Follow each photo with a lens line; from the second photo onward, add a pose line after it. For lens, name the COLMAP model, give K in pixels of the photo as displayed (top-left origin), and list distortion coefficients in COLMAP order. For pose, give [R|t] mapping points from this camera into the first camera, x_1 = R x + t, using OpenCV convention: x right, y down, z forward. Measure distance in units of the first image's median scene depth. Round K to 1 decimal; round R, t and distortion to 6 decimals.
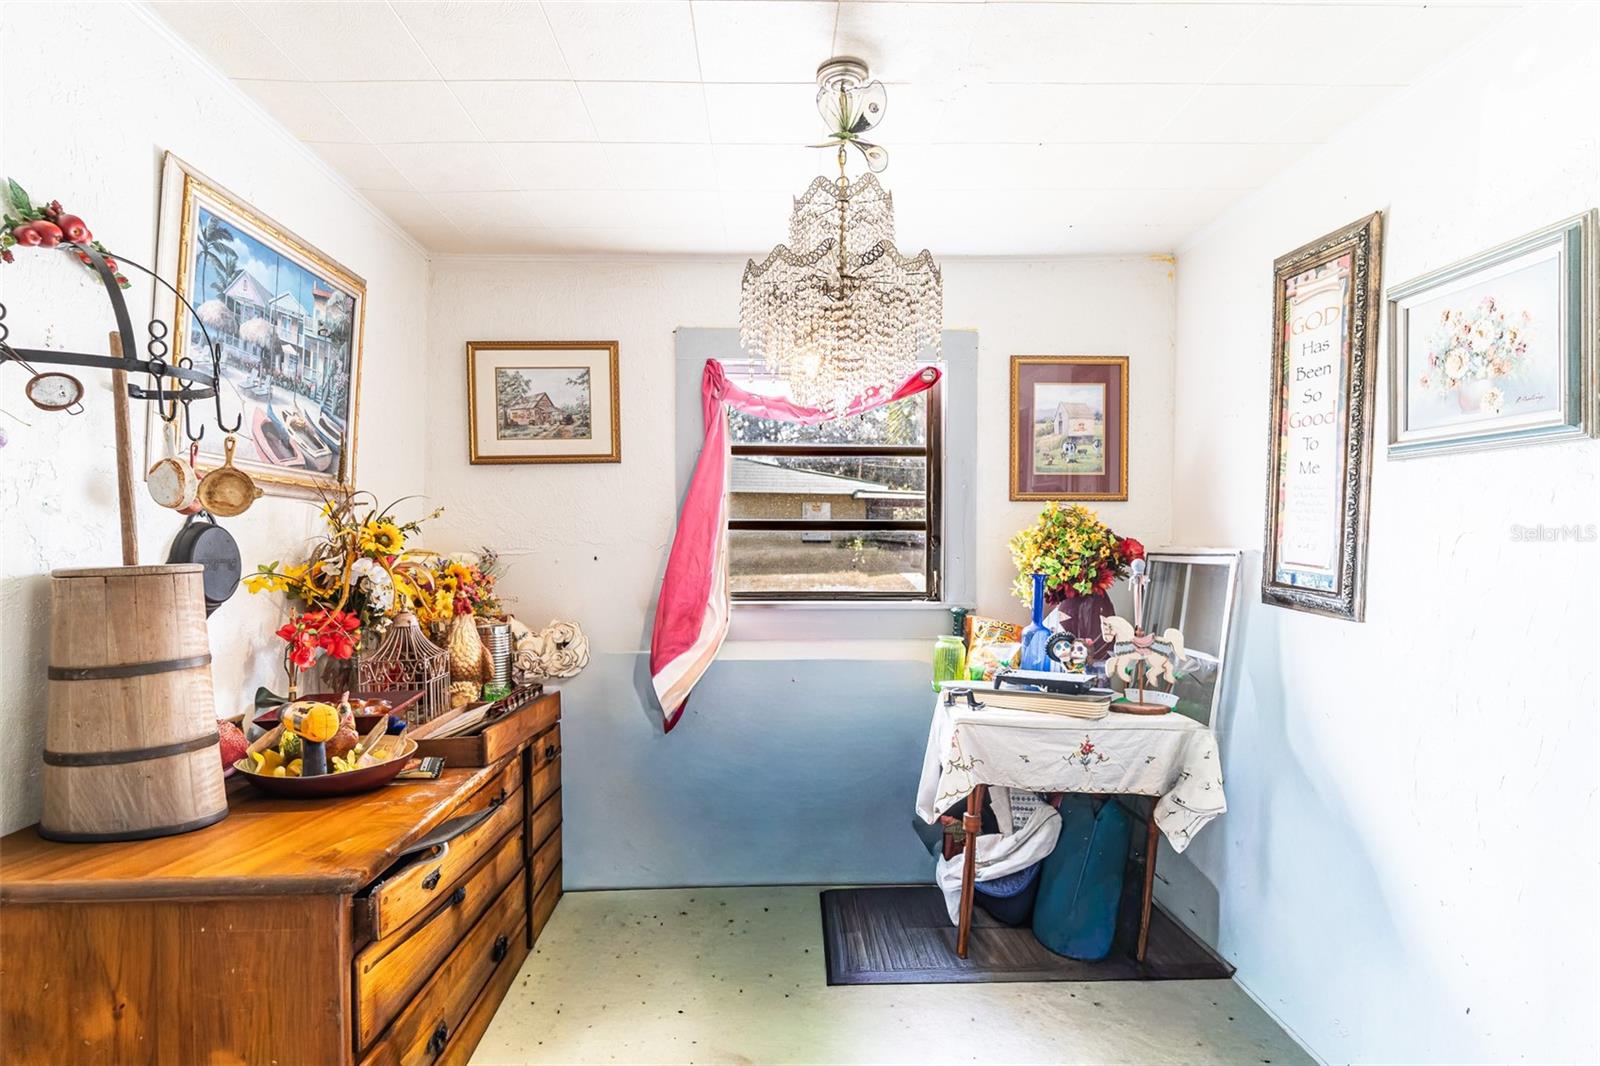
lens RADIAL K [[869.8, 0, 800.7], [0, 869.8, 537.1], [0, 0, 1]] dist [-0.000035, 0.000004]
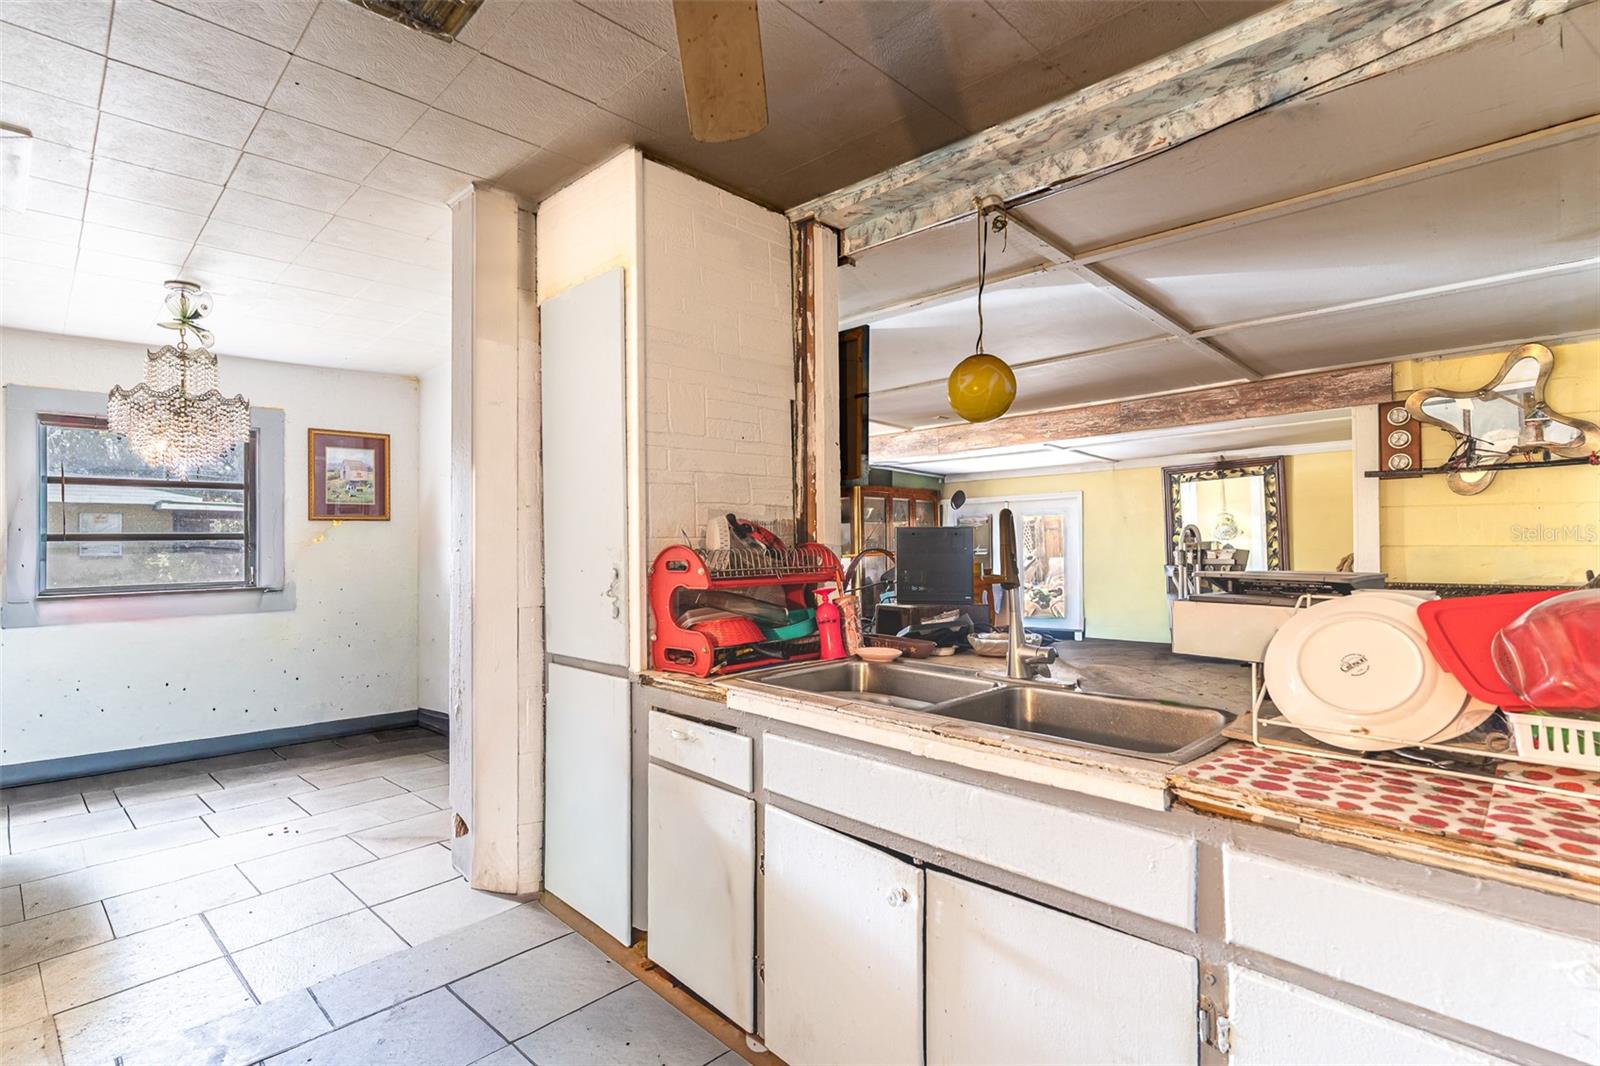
lens RADIAL K [[769.5, 0, 797.5], [0, 769.5, 531.9], [0, 0, 1]] dist [-0.001767, 0.000763]
pose [[0.724901, -0.004422, 0.688839, -0.076636], [0.017358, 0.999779, -0.011849, 0.011349], [-0.688635, 0.020546, 0.724817, -0.614674]]
